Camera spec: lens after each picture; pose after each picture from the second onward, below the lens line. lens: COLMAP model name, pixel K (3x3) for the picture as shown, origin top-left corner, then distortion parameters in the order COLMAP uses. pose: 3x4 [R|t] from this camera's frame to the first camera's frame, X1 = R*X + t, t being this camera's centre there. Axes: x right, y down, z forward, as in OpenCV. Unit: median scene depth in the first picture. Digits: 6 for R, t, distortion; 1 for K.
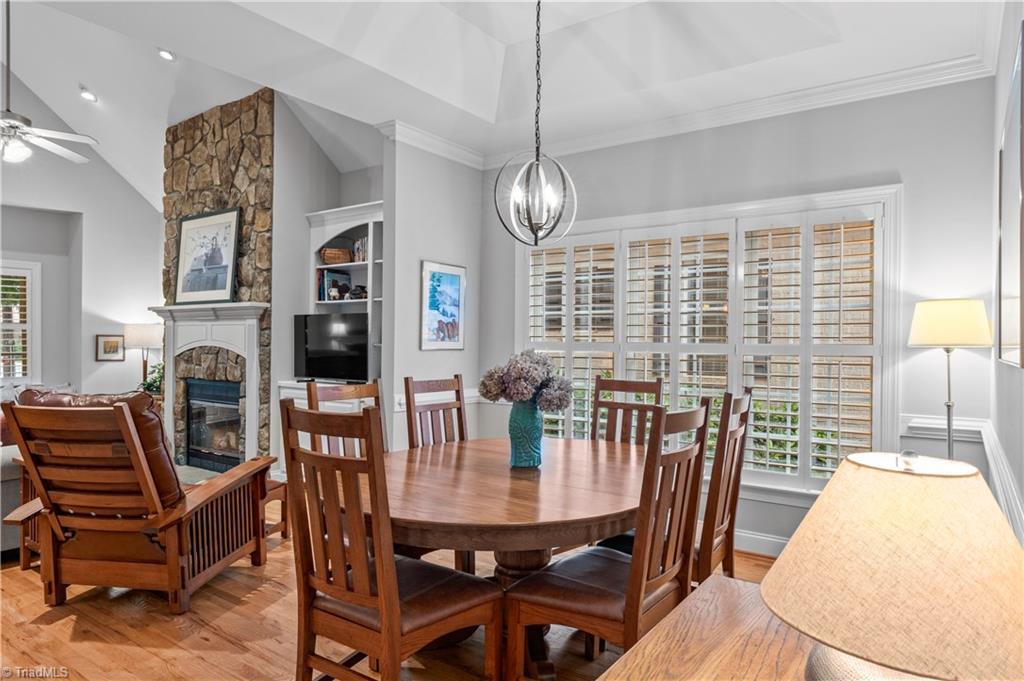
lens RADIAL K [[630.4, 0, 505.9], [0, 630.4, 349.3], [0, 0, 1]] dist [-0.004173, -0.001320]
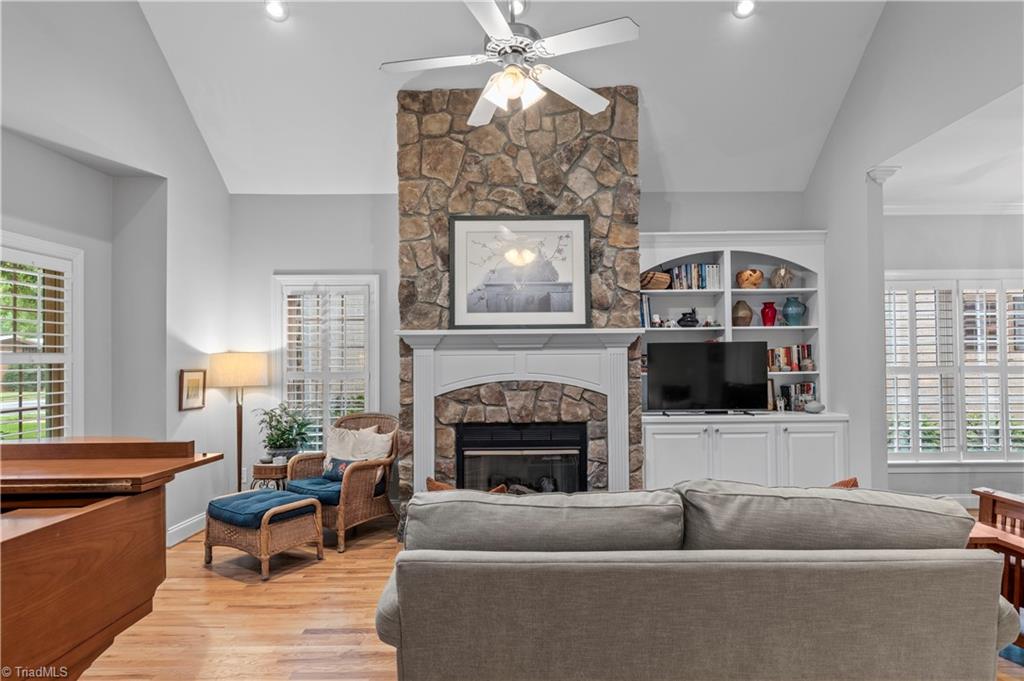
lens RADIAL K [[556.9, 0, 515.1], [0, 556.9, 356.1], [0, 0, 1]] dist [0.002793, 0.000555]
pose [[0.813629, -0.012713, 0.581246, -0.907702], [0.023824, 0.999650, -0.011484, -0.029130], [-0.580897, 0.023191, 0.813647, 0.433251]]
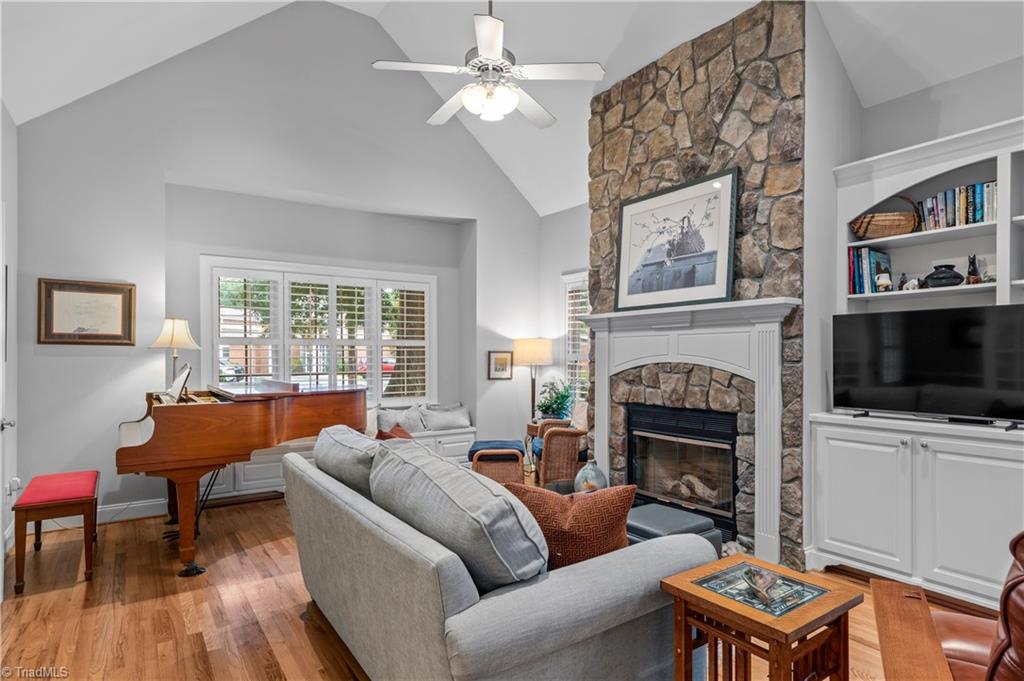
lens RADIAL K [[565.0, 0, 514.3], [0, 565.0, 359.2], [0, 0, 1]] dist [0.003593, 0.000283]
pose [[0.938254, -0.009540, -0.345816, -0.423880], [0.007108, 0.999940, -0.008301, -0.005086], [0.345875, 0.005330, 0.938265, 0.302472]]
